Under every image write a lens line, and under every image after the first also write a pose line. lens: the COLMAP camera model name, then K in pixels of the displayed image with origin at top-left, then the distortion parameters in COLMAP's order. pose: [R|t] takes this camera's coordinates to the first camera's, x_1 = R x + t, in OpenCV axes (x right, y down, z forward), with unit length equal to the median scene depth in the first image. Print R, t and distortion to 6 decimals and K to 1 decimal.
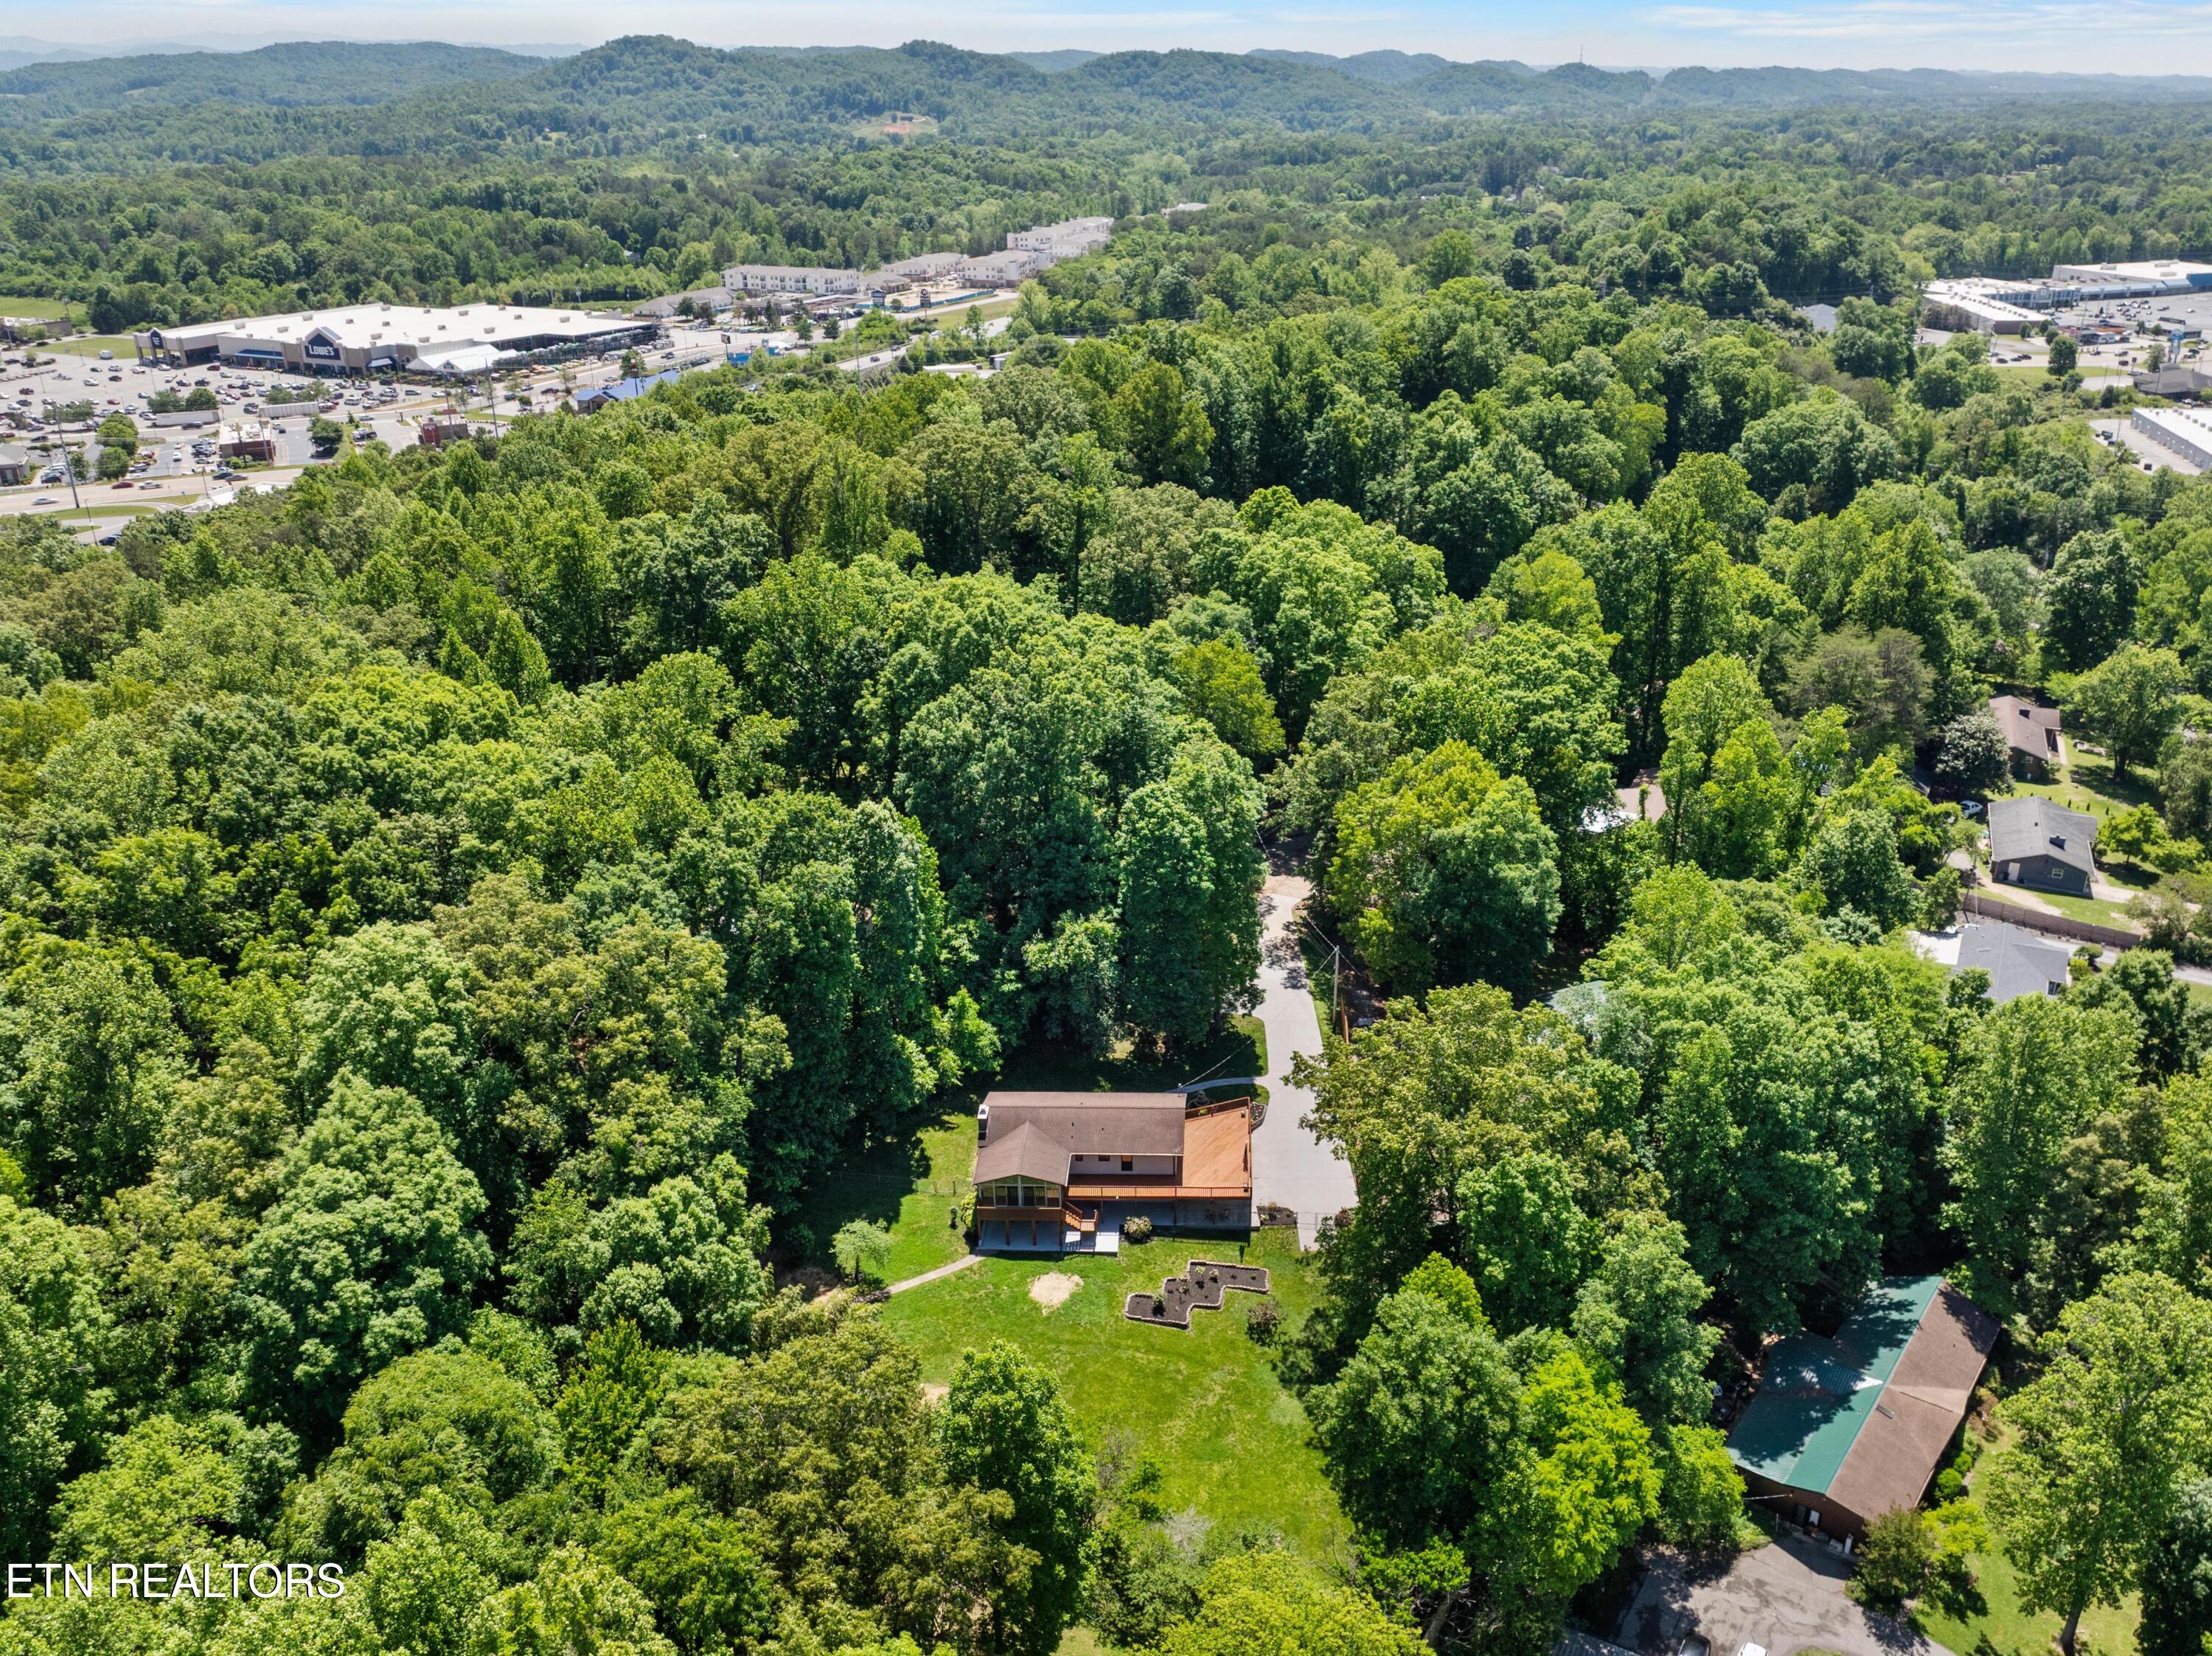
lens RADIAL K [[1760.3, 0, 1108.4], [0, 1760.3, 828.3], [0, 0, 1]] dist [-0.042669, -0.004293]
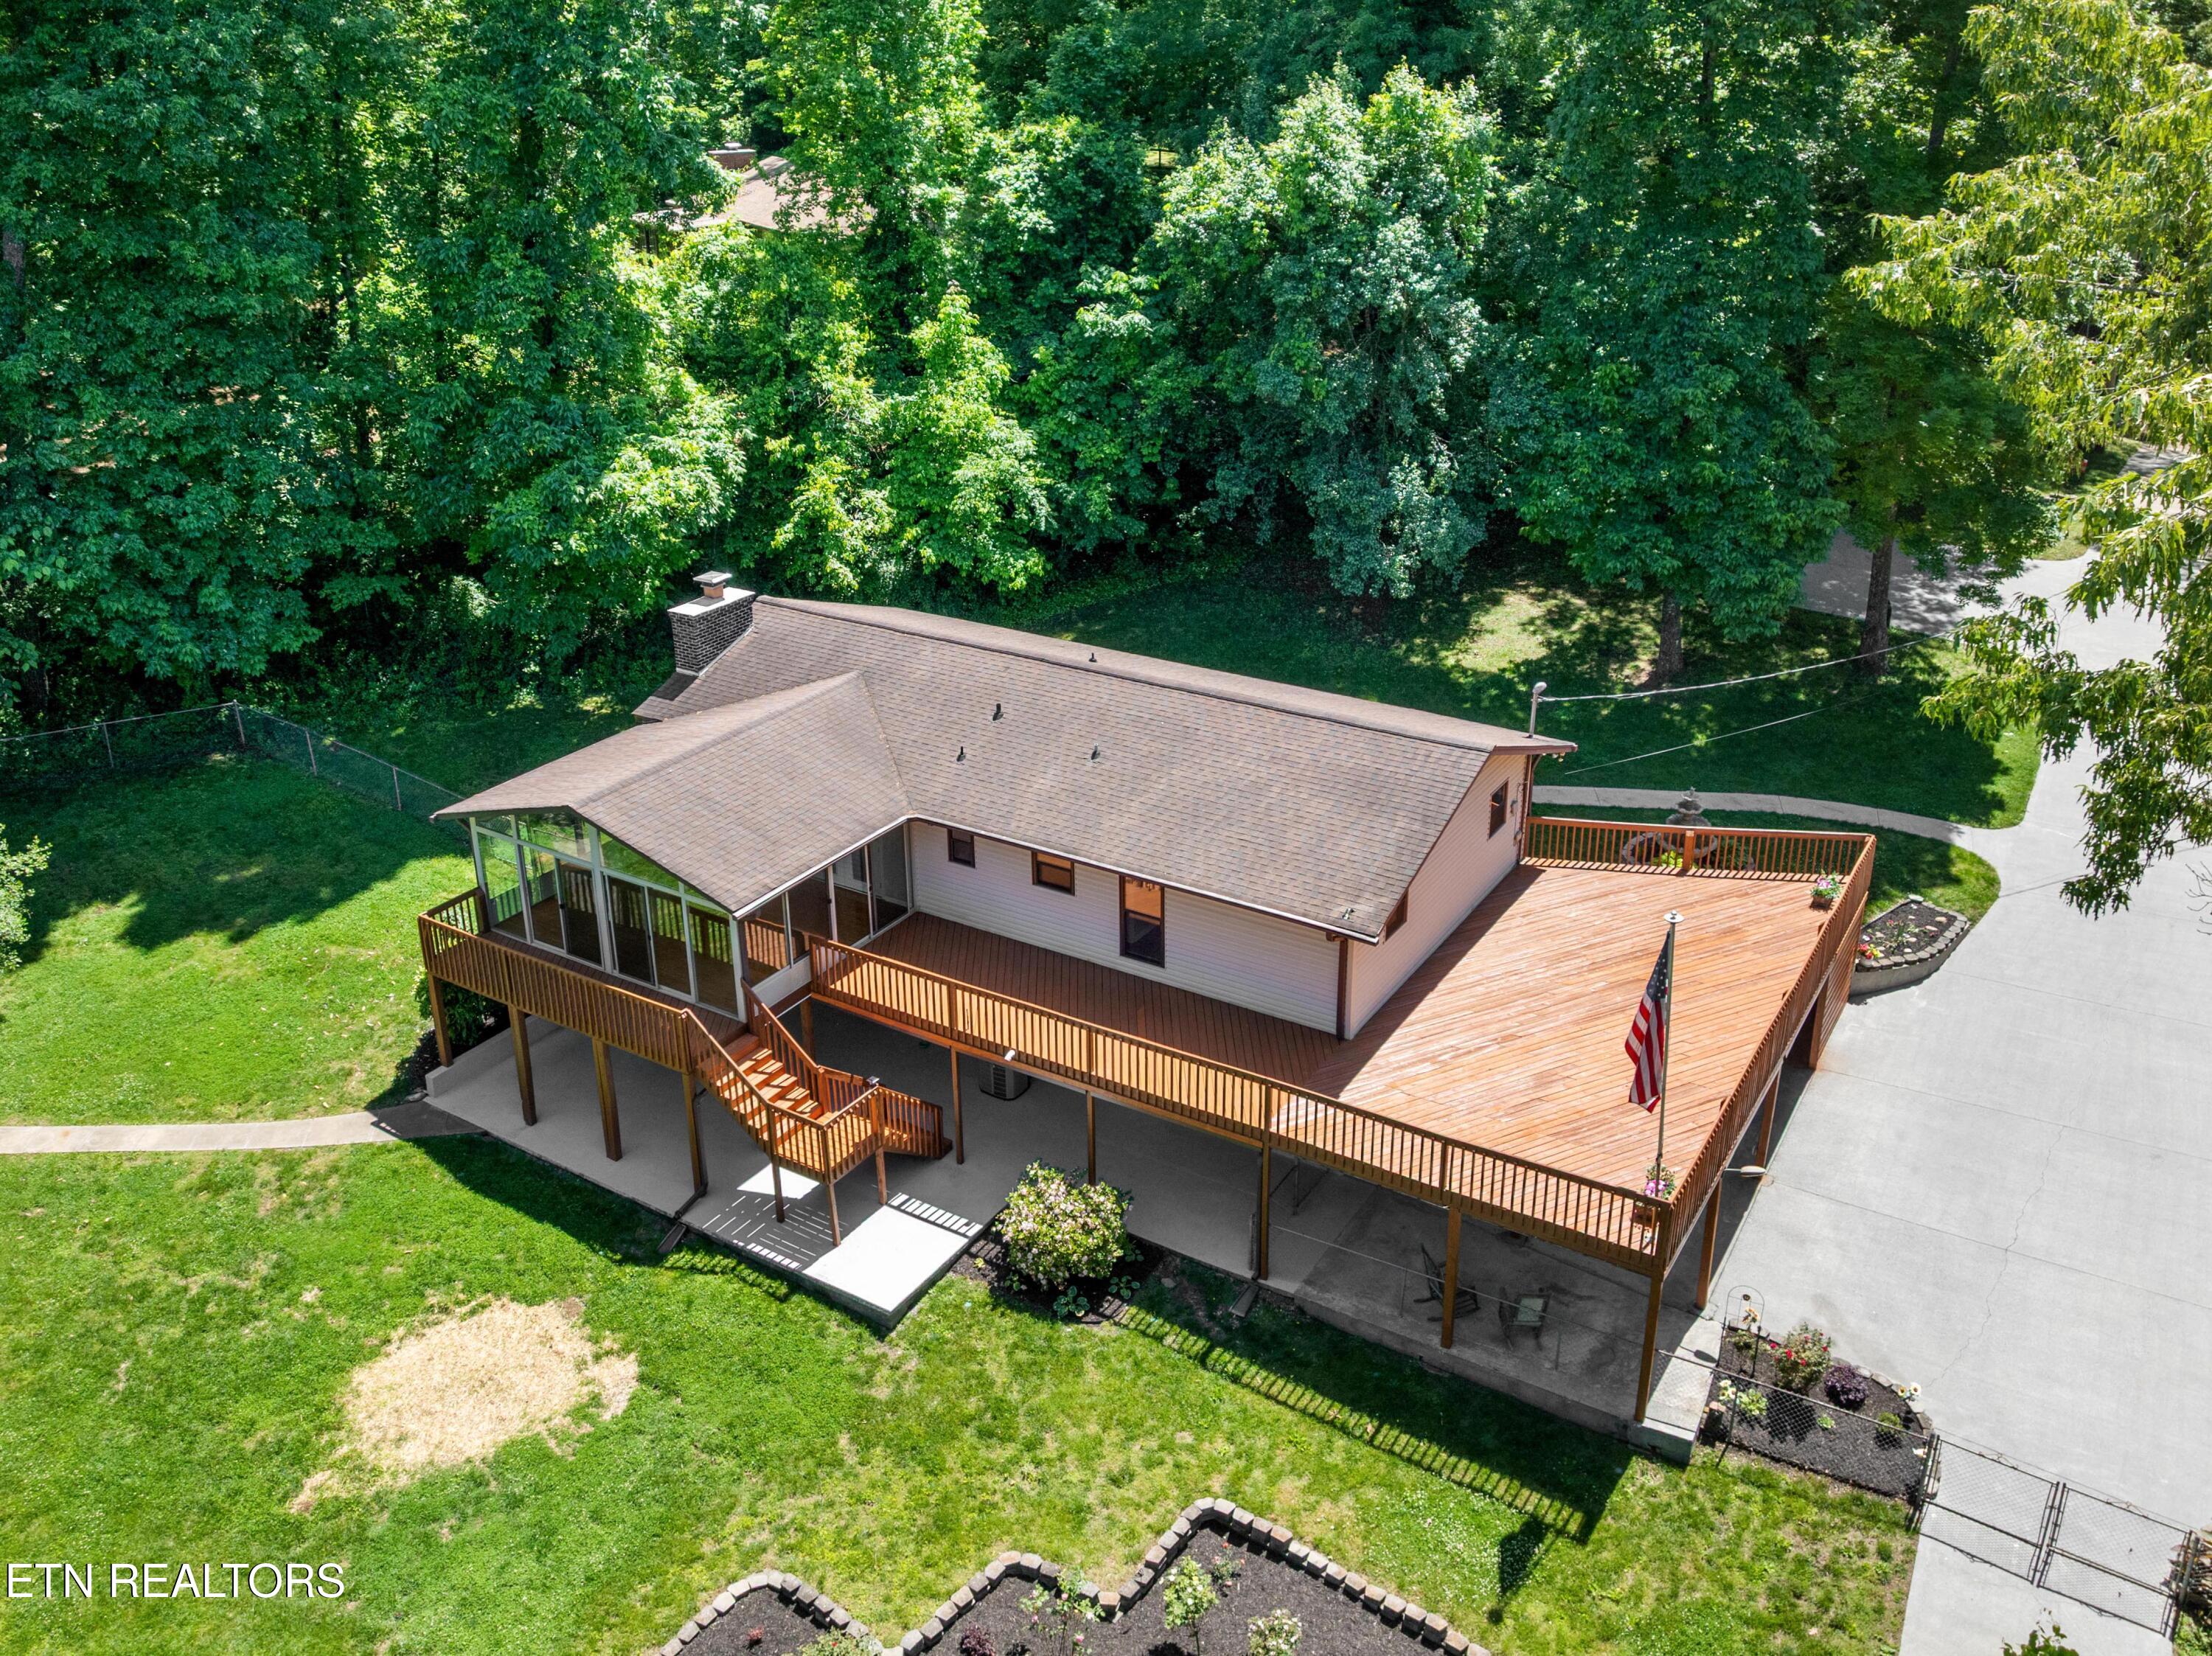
lens RADIAL K [[1760.3, 0, 1102.3], [0, 1760.3, 820.5], [0, 0, 1]] dist [-0.042669, -0.004293]
pose [[0.871863, 0.211412, -0.441770, 0.098228], [-0.193574, 0.977337, 0.085680, 0.162902], [0.449872, 0.010814, 0.893028, 0.818085]]
